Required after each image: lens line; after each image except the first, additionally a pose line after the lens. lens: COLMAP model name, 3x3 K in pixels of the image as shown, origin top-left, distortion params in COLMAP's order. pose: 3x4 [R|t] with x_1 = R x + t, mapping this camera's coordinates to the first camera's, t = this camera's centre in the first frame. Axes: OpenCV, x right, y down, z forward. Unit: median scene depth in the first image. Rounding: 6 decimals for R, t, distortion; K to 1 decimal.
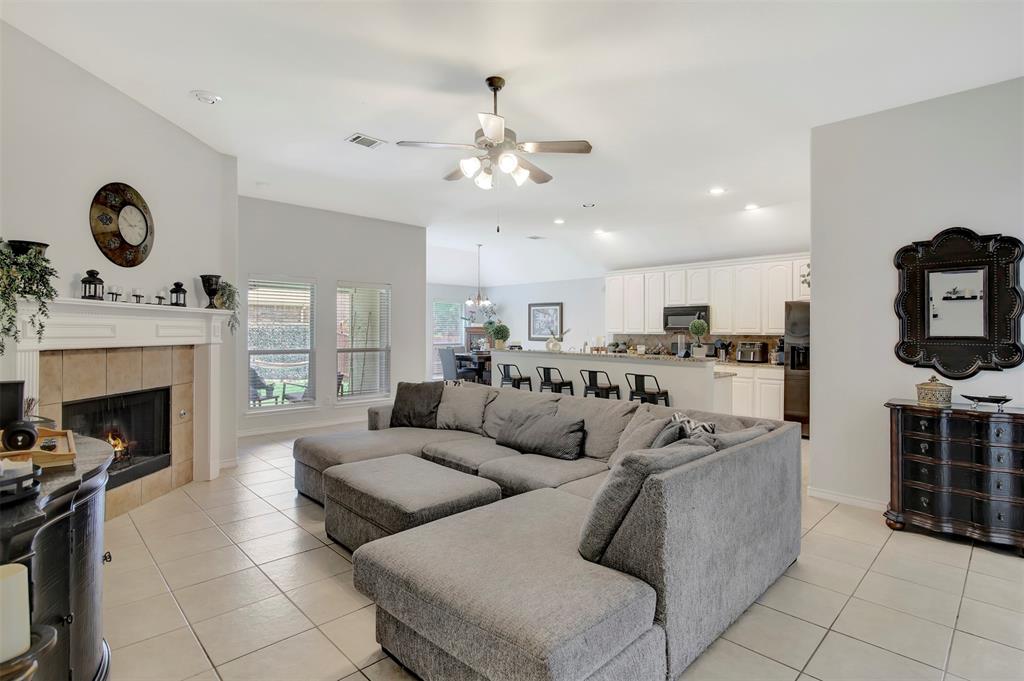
lens RADIAL K [[502.9, 0, 513.4], [0, 502.9, 337.3], [0, 0, 1]] dist [-0.022650, 0.001776]
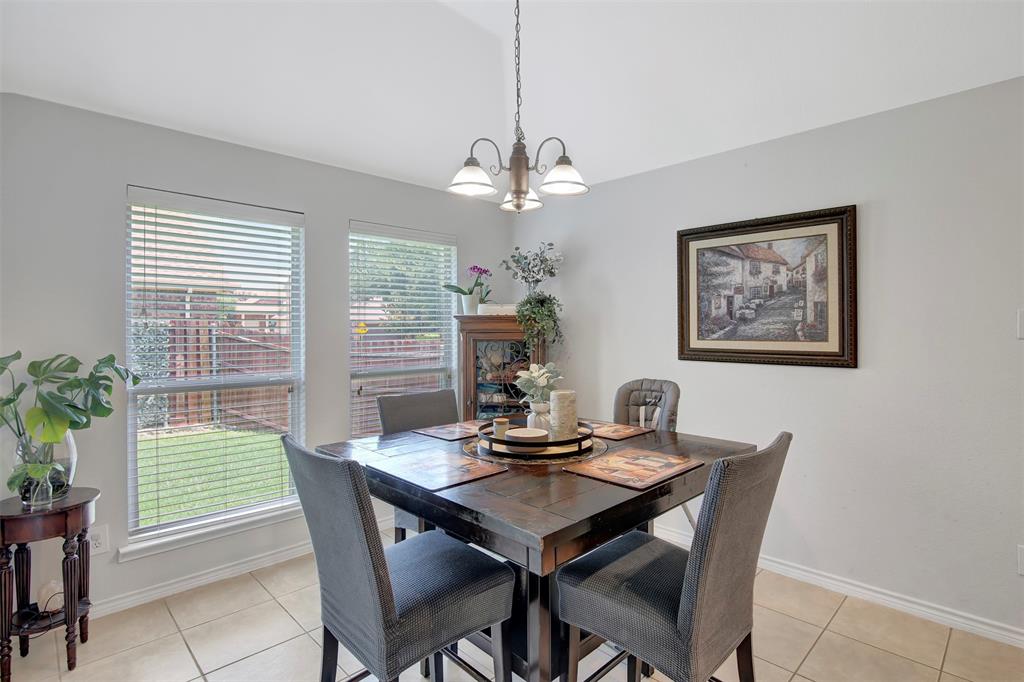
lens RADIAL K [[502.9, 0, 518.4], [0, 502.9, 332.0], [0, 0, 1]] dist [-0.022650, 0.001776]
pose [[0.999905, -0.013185, 0.003966, -0.081161], [0.013203, 0.999902, -0.004591, -0.011780], [-0.003905, 0.004642, 0.999982, 0.924799]]
